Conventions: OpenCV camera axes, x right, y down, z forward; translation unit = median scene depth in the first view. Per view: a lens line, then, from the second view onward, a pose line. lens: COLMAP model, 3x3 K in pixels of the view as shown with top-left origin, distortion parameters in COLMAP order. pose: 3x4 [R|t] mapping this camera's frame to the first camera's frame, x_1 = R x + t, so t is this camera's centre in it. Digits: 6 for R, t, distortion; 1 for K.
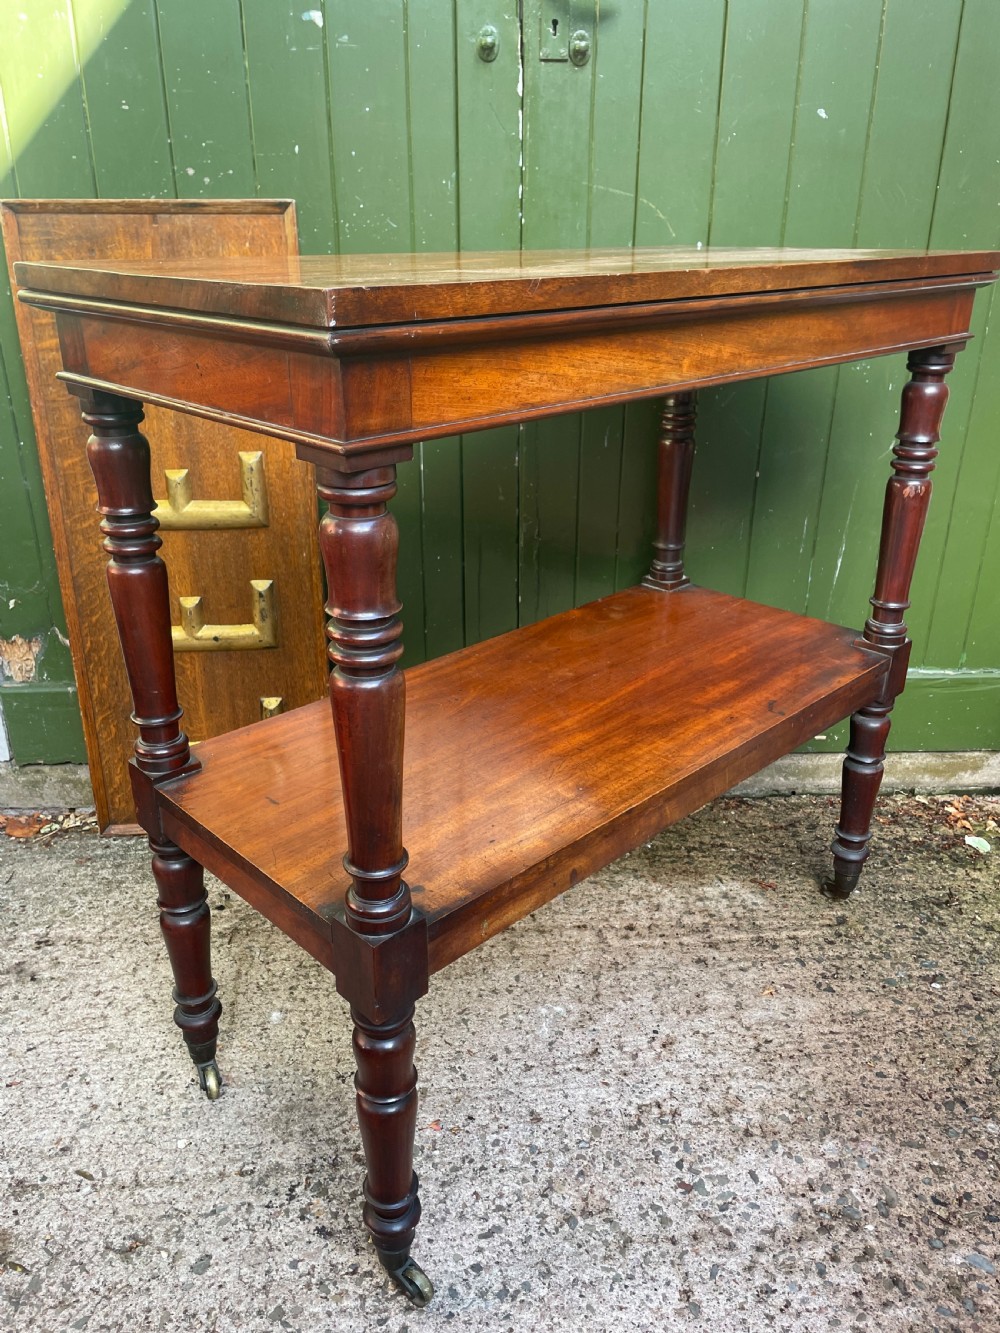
lens RADIAL K [[1012.1, 0, 496.0], [0, 1012.1, 662.2], [0, 0, 1]] dist [0.079301, -0.110640]
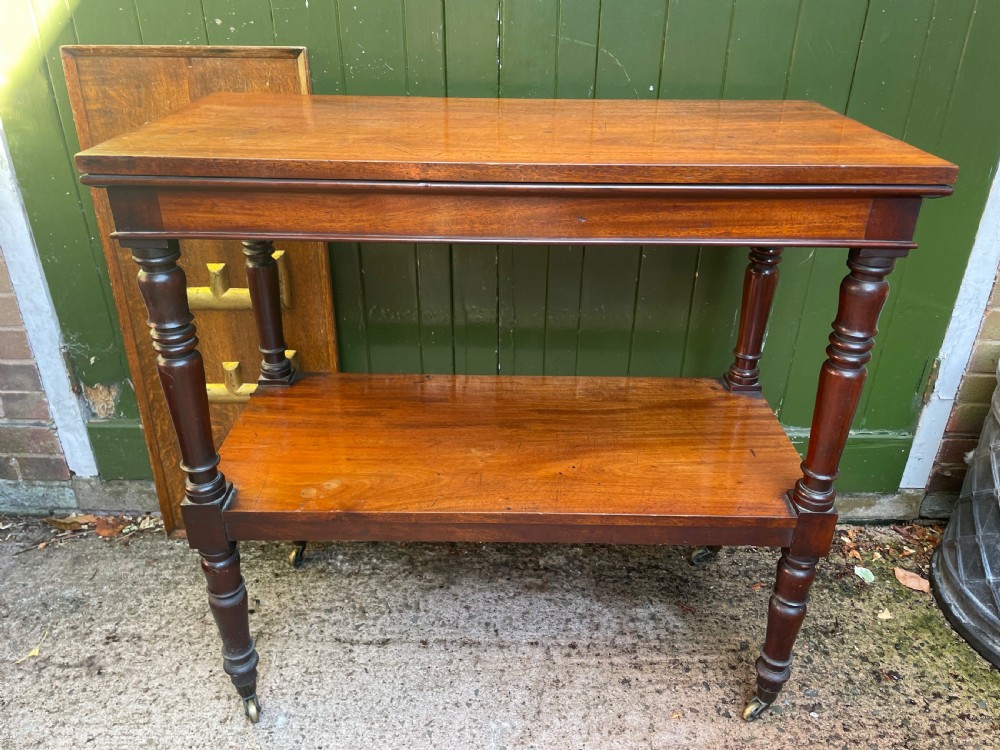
lens RADIAL K [[759.3, 0, 506.1], [0, 759.3, 366.5], [0, 0, 1]] dist [0.079301, -0.110640]
pose [[0.998803, 0.031531, -0.037385, 0.081067], [-0.028221, 0.995897, 0.085986, -0.172687], [0.039943, -0.084828, 0.995595, 0.099315]]
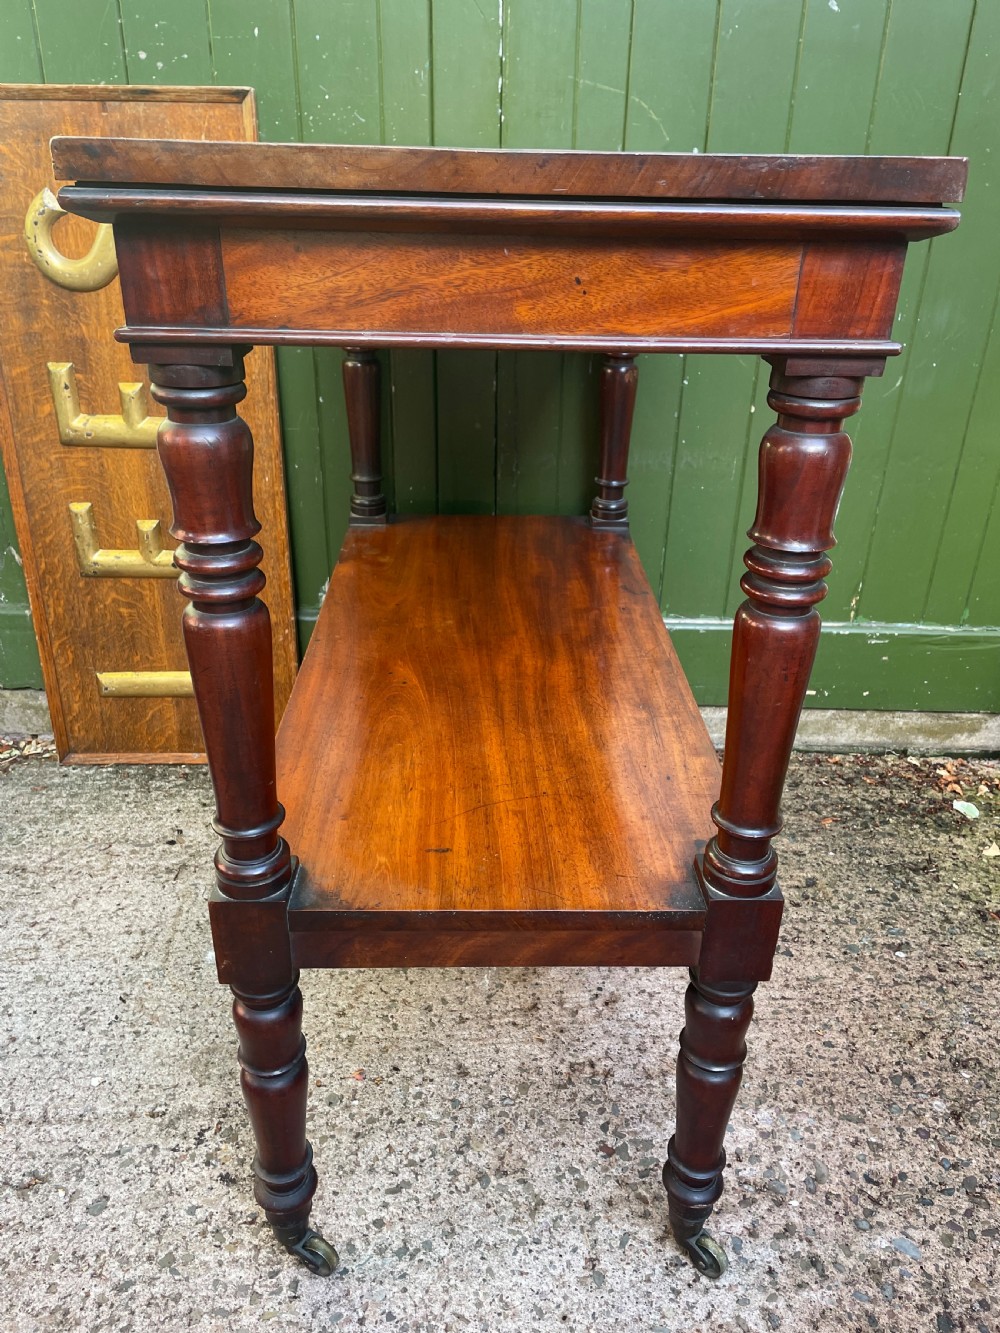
lens RADIAL K [[1012.1, 0, 514.2], [0, 1012.1, 672.9], [0, 0, 1]] dist [0.079301, -0.110640]
pose [[0.998981, 0.038478, -0.023569, 0.082041], [-0.036855, 0.997151, 0.065815, 0.003677], [0.026034, -0.064879, 0.997553, 0.054216]]
